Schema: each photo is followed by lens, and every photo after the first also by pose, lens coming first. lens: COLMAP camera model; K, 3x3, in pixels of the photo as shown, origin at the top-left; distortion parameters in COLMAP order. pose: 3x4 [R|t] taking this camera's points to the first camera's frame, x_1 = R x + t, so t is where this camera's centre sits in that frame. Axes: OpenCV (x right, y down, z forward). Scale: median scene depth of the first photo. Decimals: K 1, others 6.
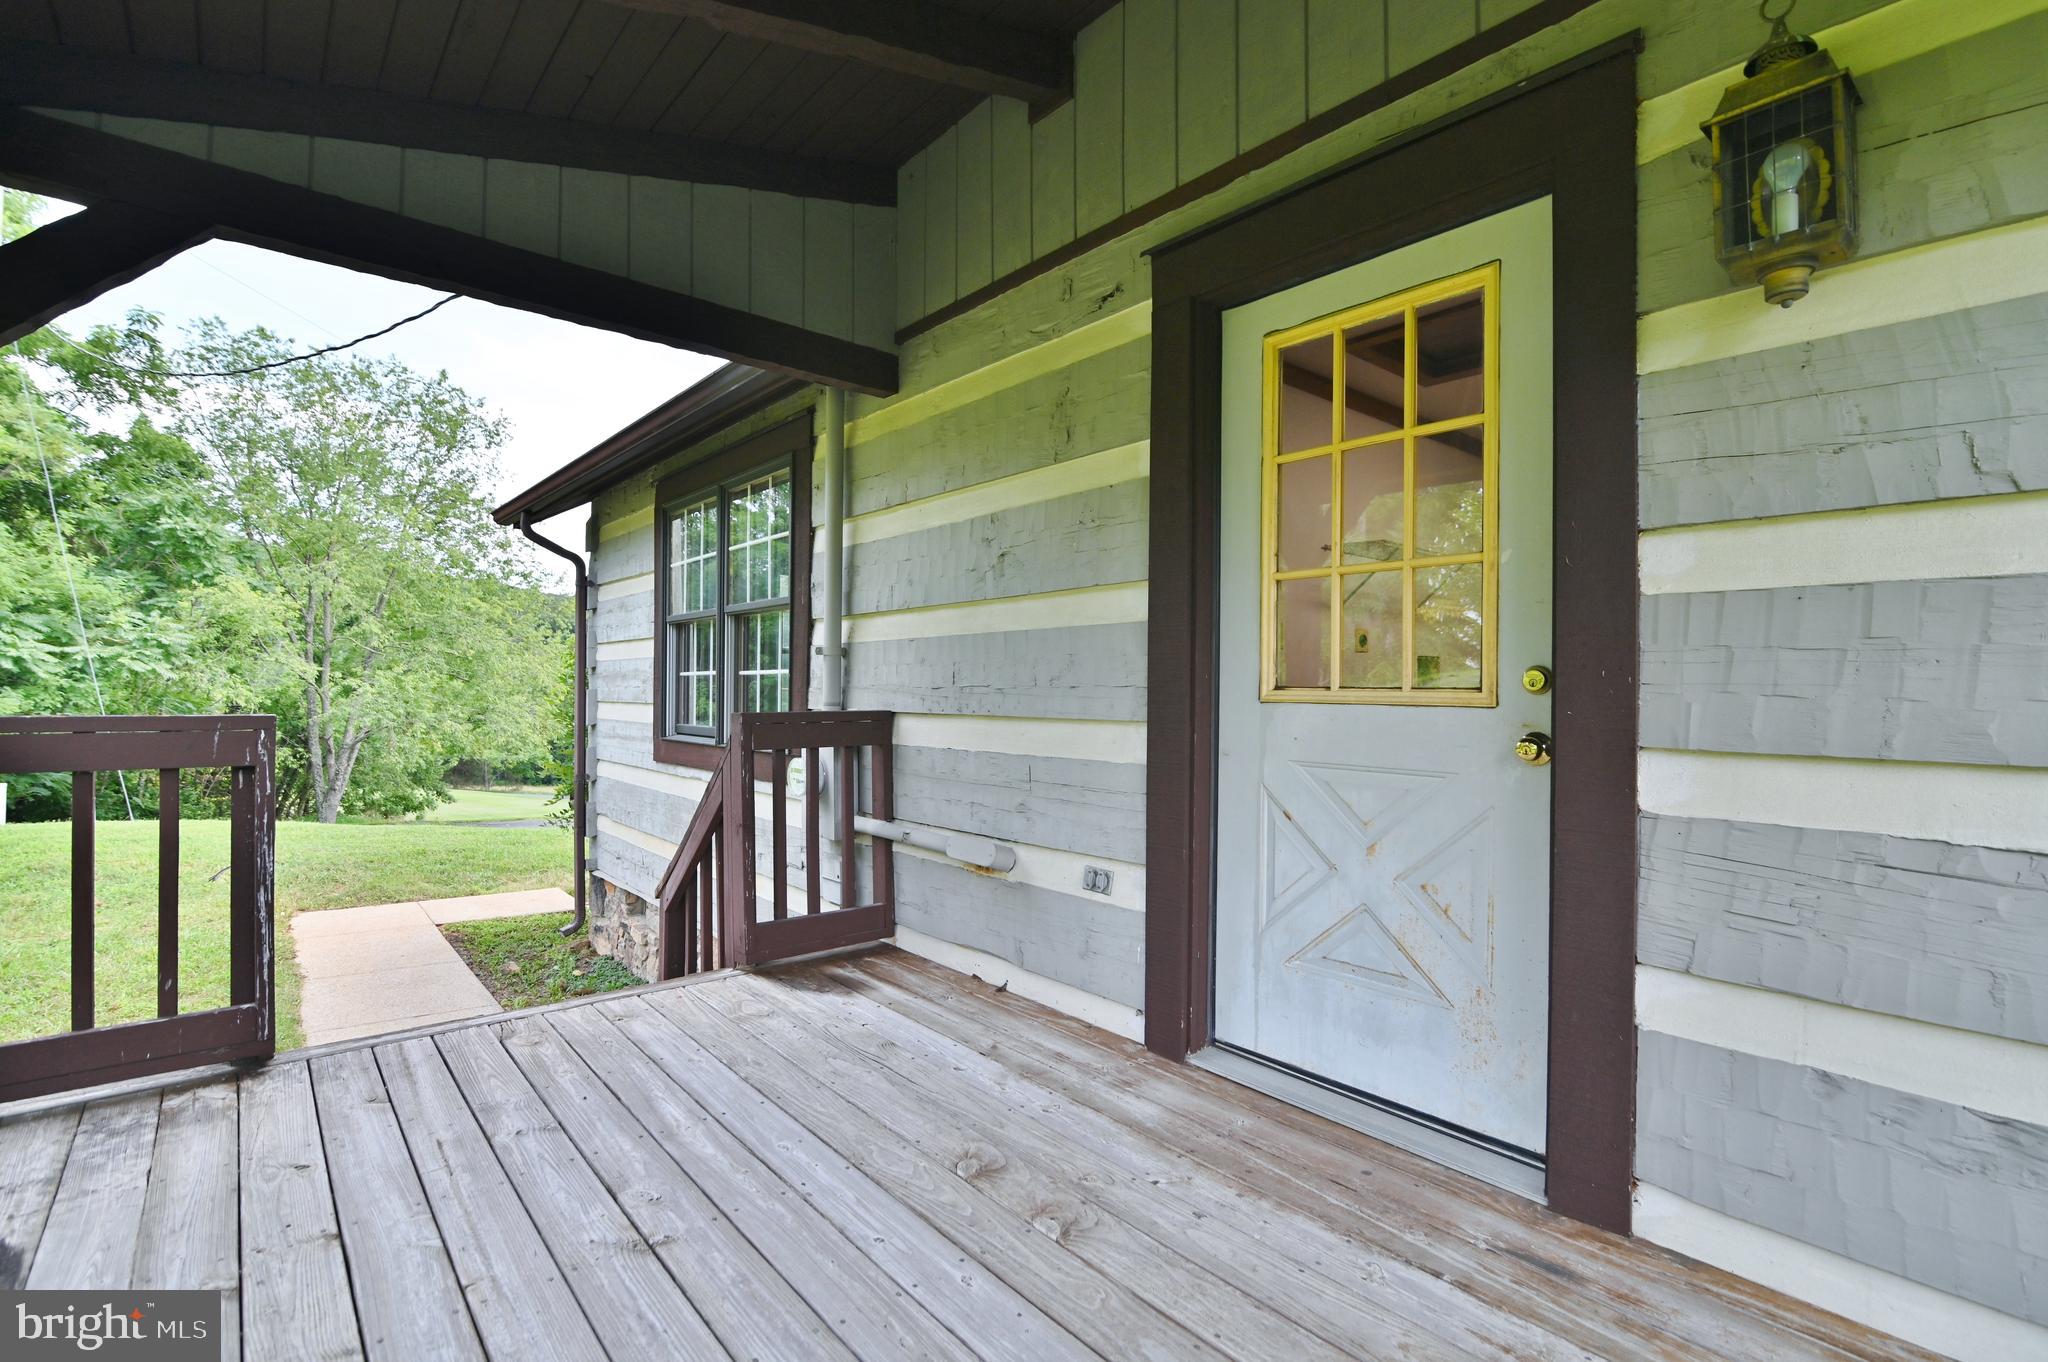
lens RADIAL K [[929.8, 0, 1026.5], [0, 929.8, 683.3], [0, 0, 1]] dist [-0.022109, 0.000916]
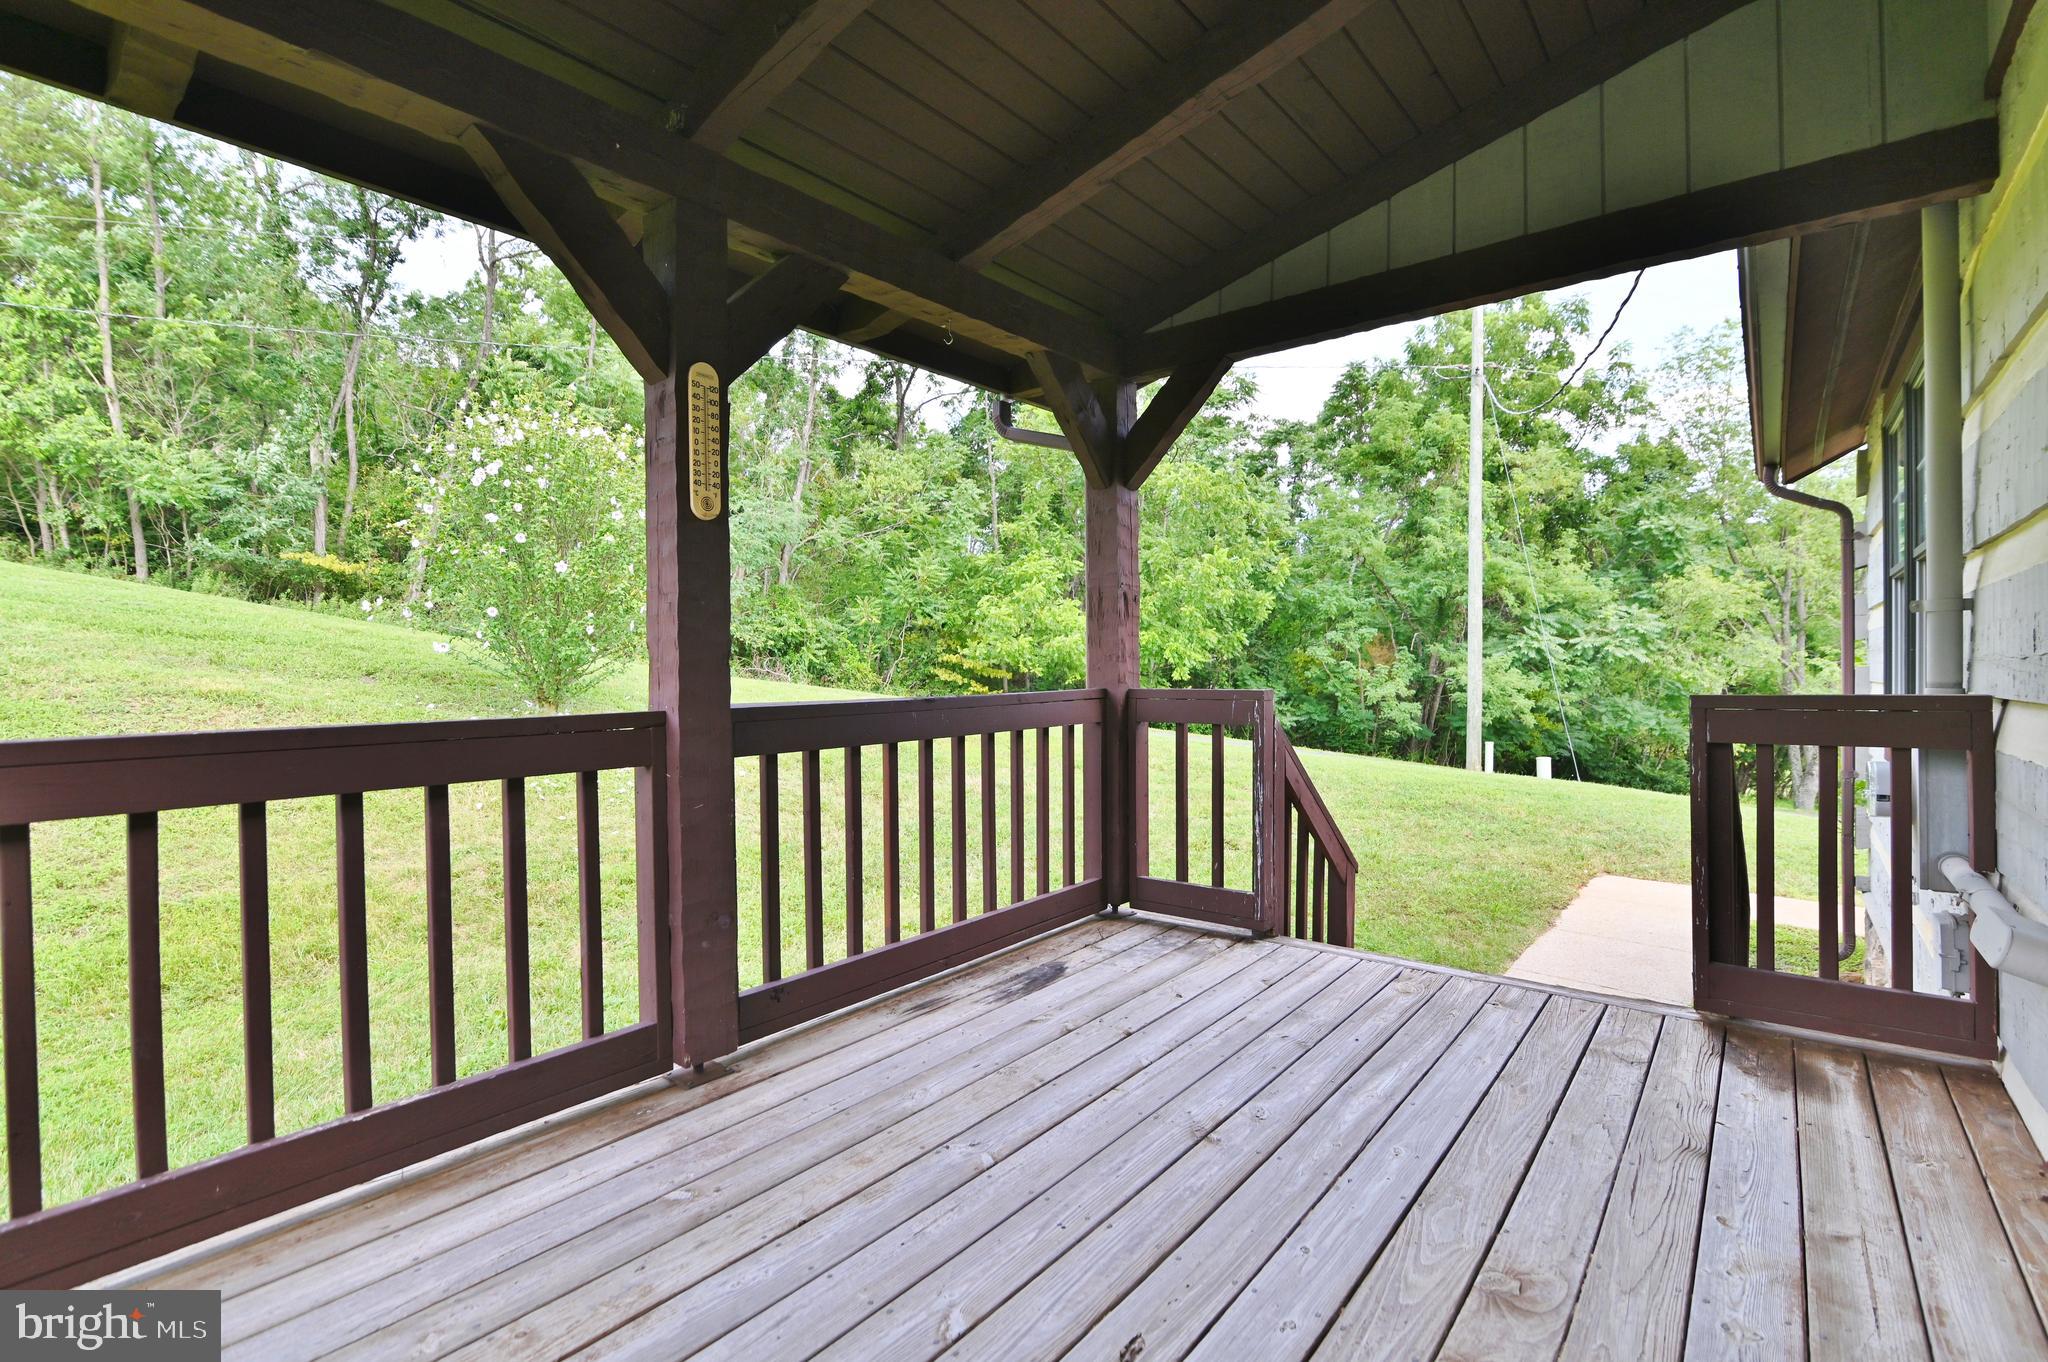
lens RADIAL K [[929.8, 0, 1026.5], [0, 929.8, 683.3], [0, 0, 1]] dist [-0.022109, 0.000916]
pose [[0.175402, 0.002151, -0.984495, 0.372153], [0.017855, 0.999826, 0.005365, 0.007328], [0.984335, -0.018519, 0.175333, 0.293053]]
